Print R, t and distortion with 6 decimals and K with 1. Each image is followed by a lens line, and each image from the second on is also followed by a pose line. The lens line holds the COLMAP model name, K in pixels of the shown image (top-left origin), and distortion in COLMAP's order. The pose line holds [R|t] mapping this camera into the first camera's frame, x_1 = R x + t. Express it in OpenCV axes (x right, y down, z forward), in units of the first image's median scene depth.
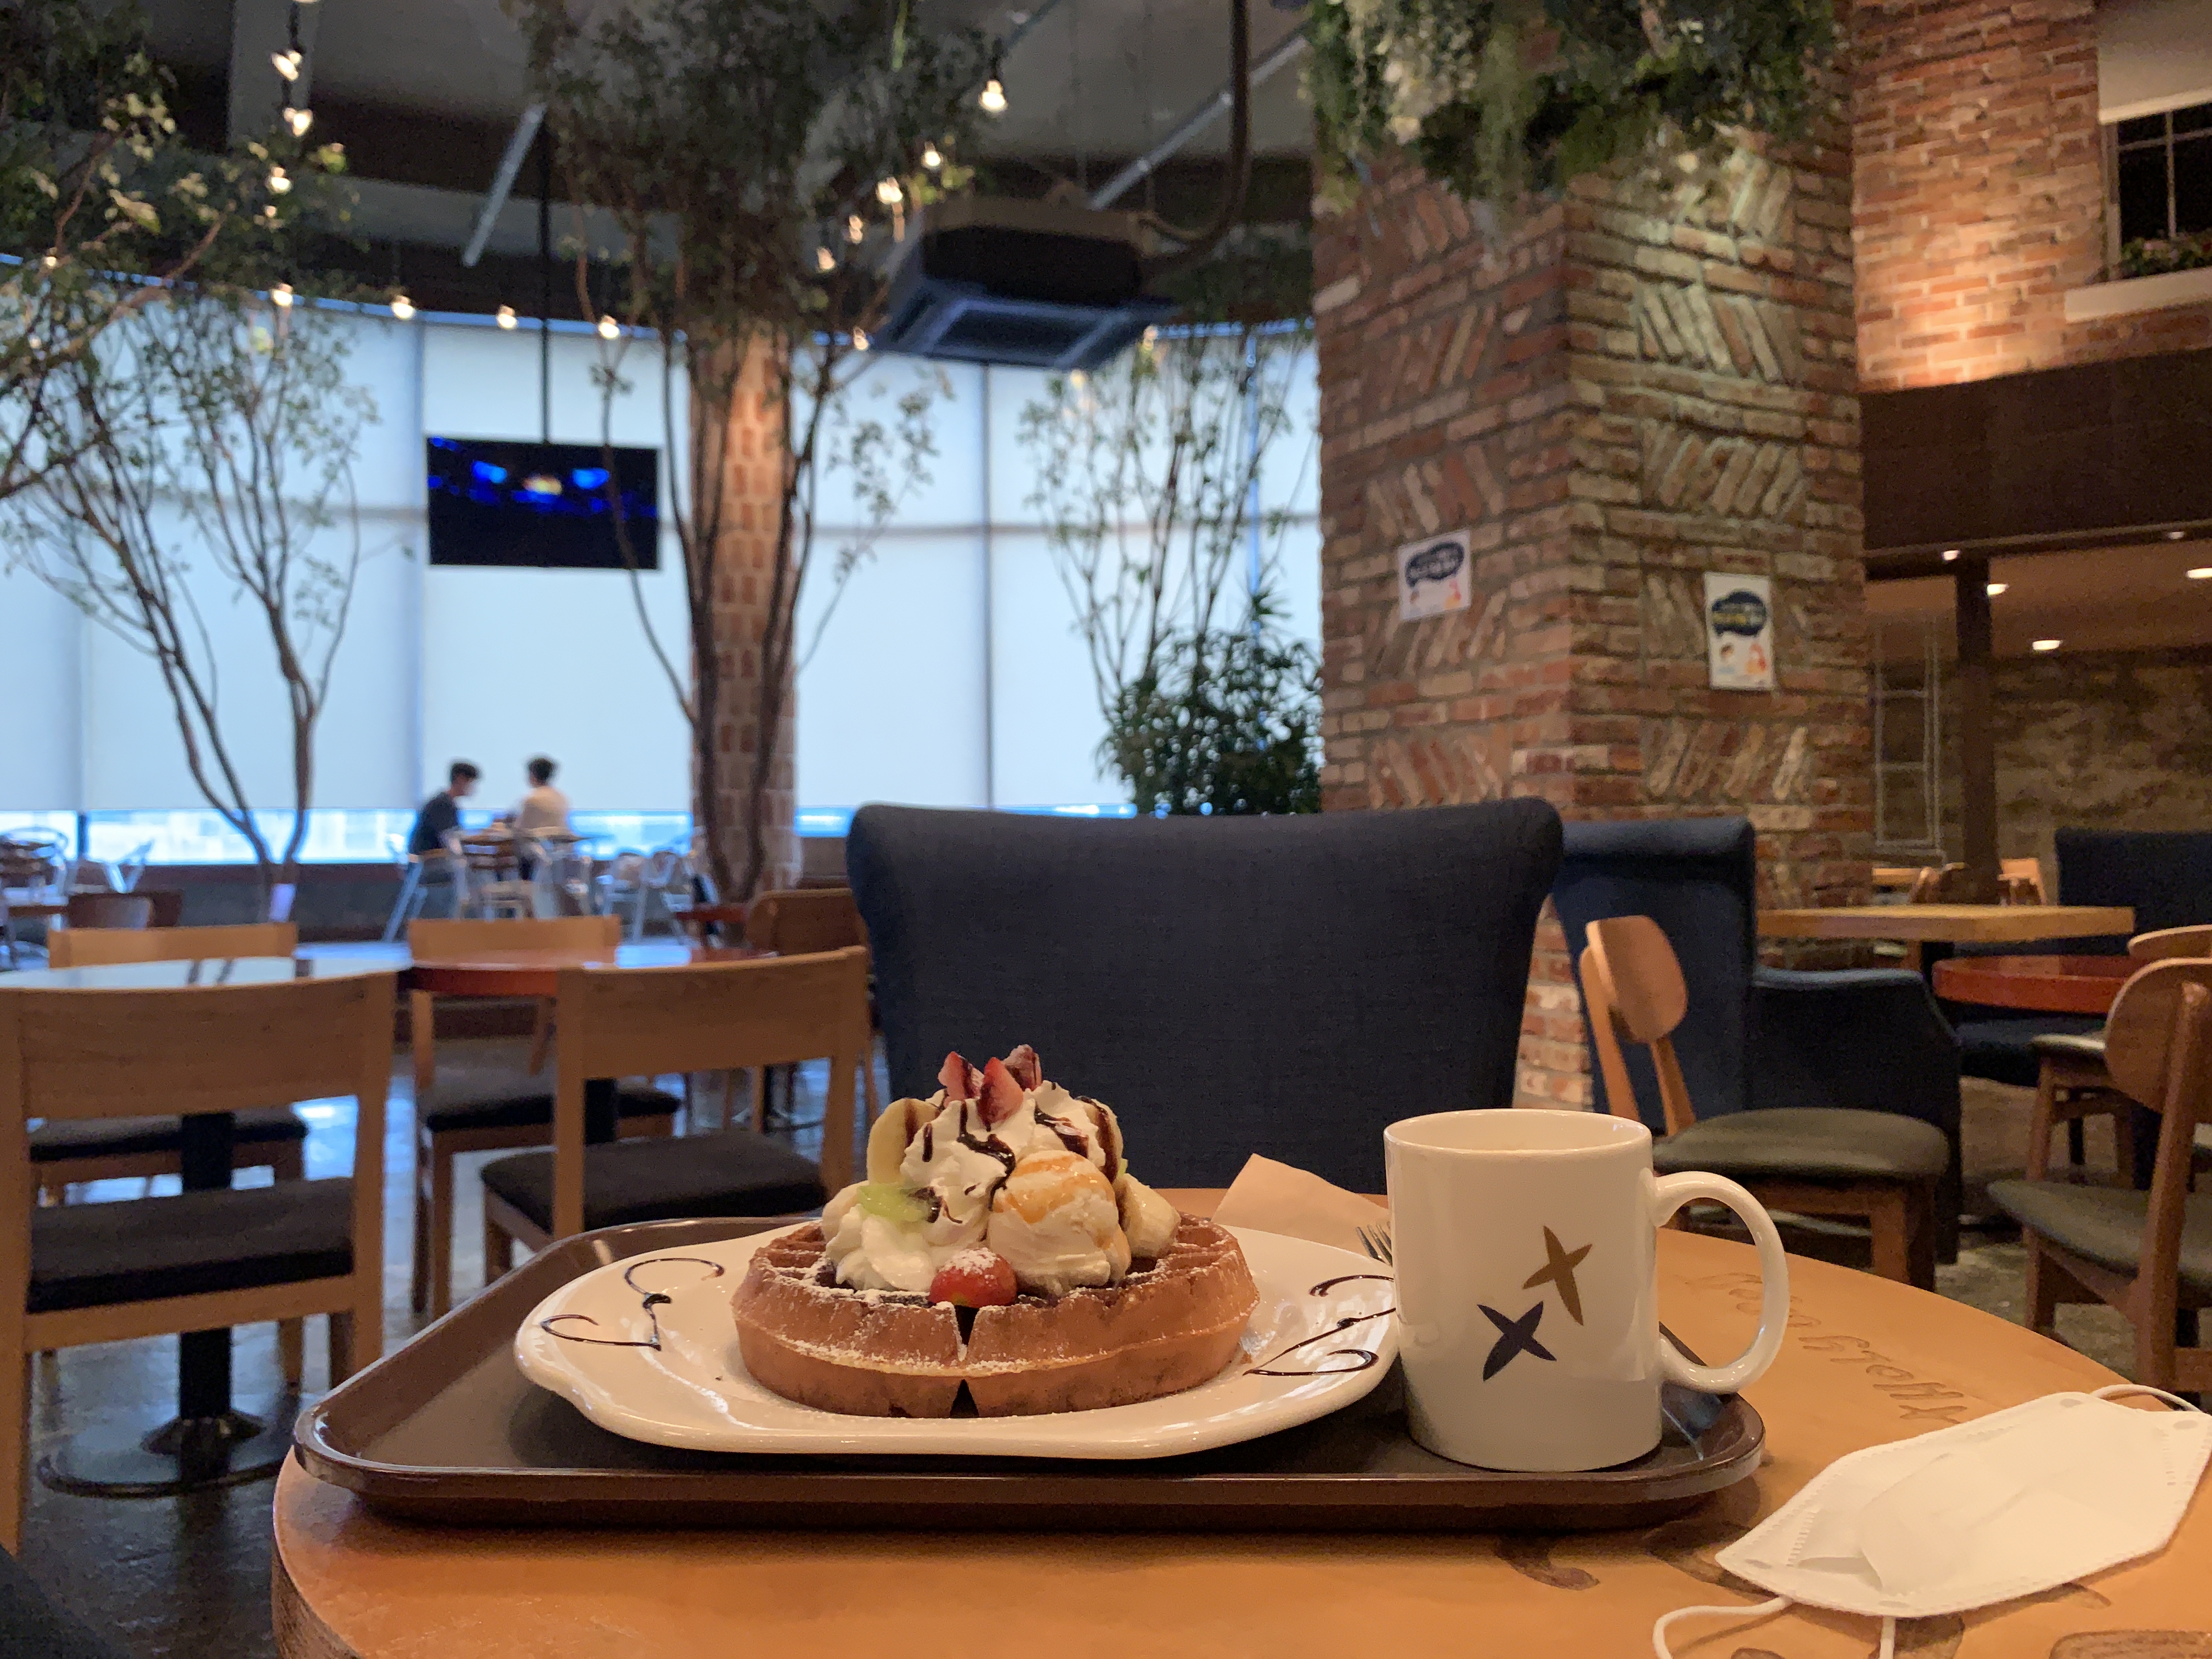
lens RADIAL K [[1667.2, 0, 1112.7], [0, 1667.2, 790.7], [0, 0, 1]] dist [0.030753, -0.040326]
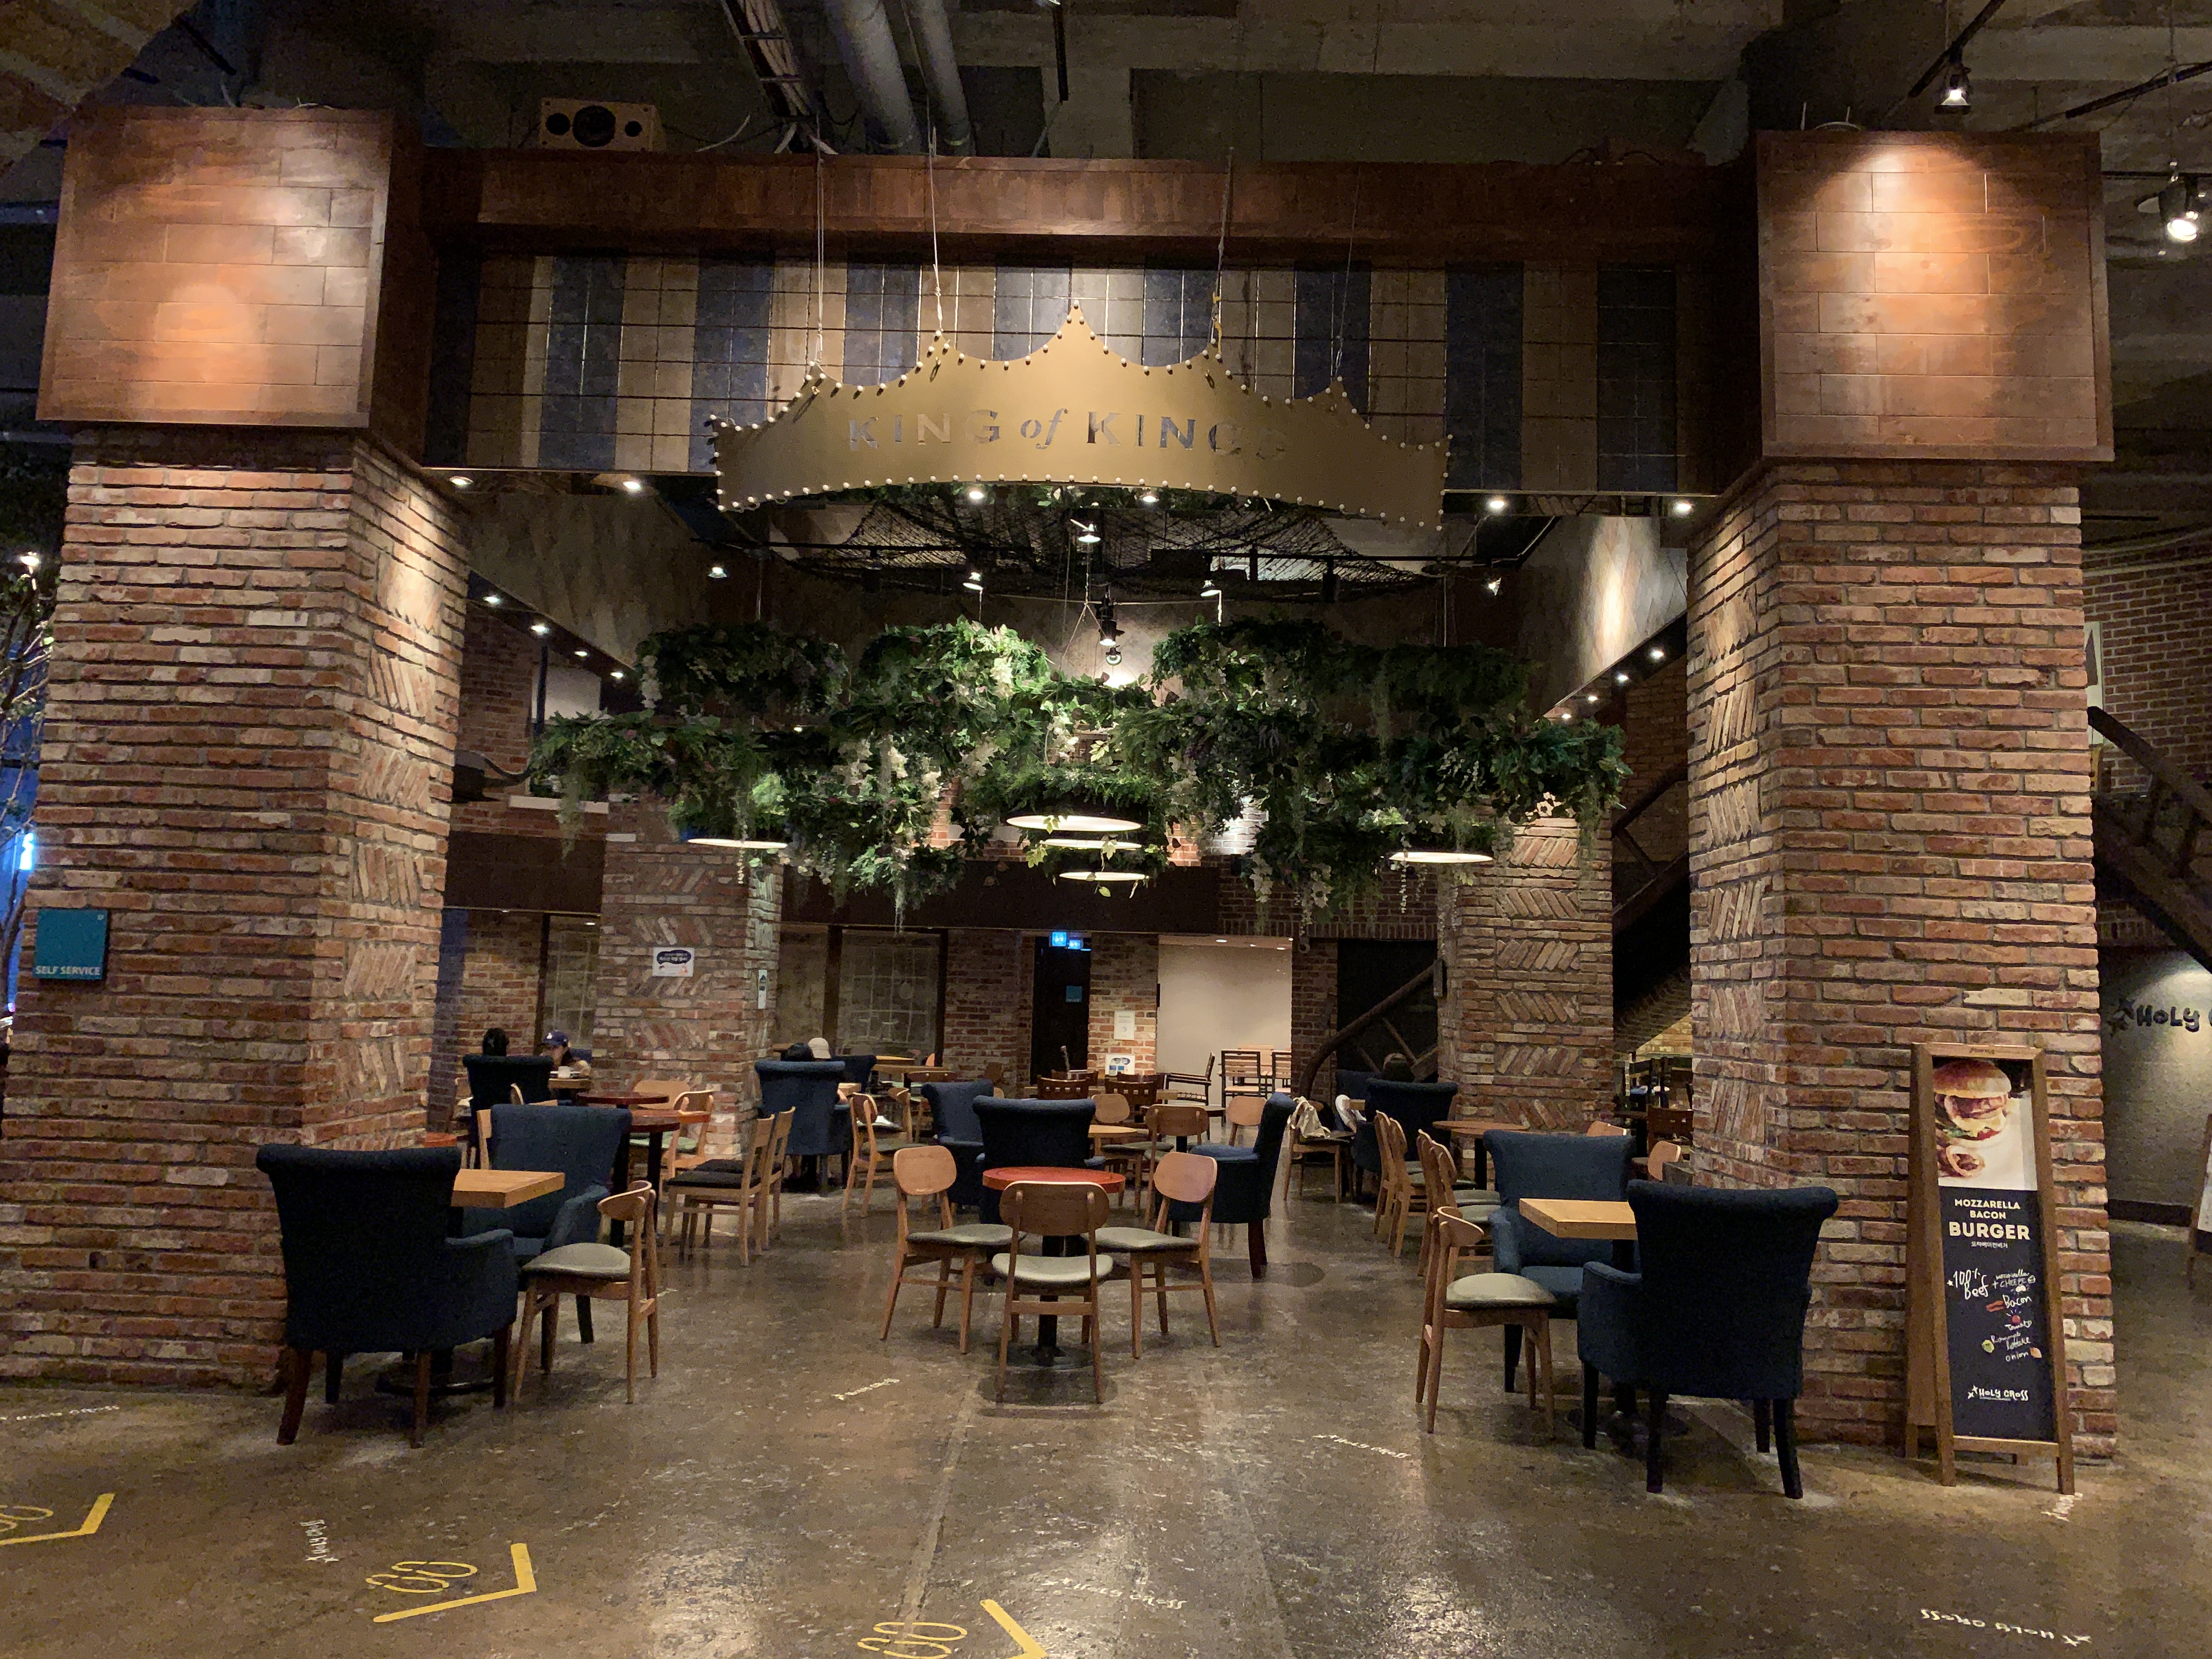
lens RADIAL K [[1667.2, 0, 1120.0], [0, 1667.2, 779.5], [0, 0, 1]] dist [0.030753, -0.040326]
pose [[0.500312, 0.136127, 0.855077, -1.717191], [-0.056568, 0.990593, -0.124602, -0.120229], [-0.863995, 0.013970, 0.503306, -0.936407]]
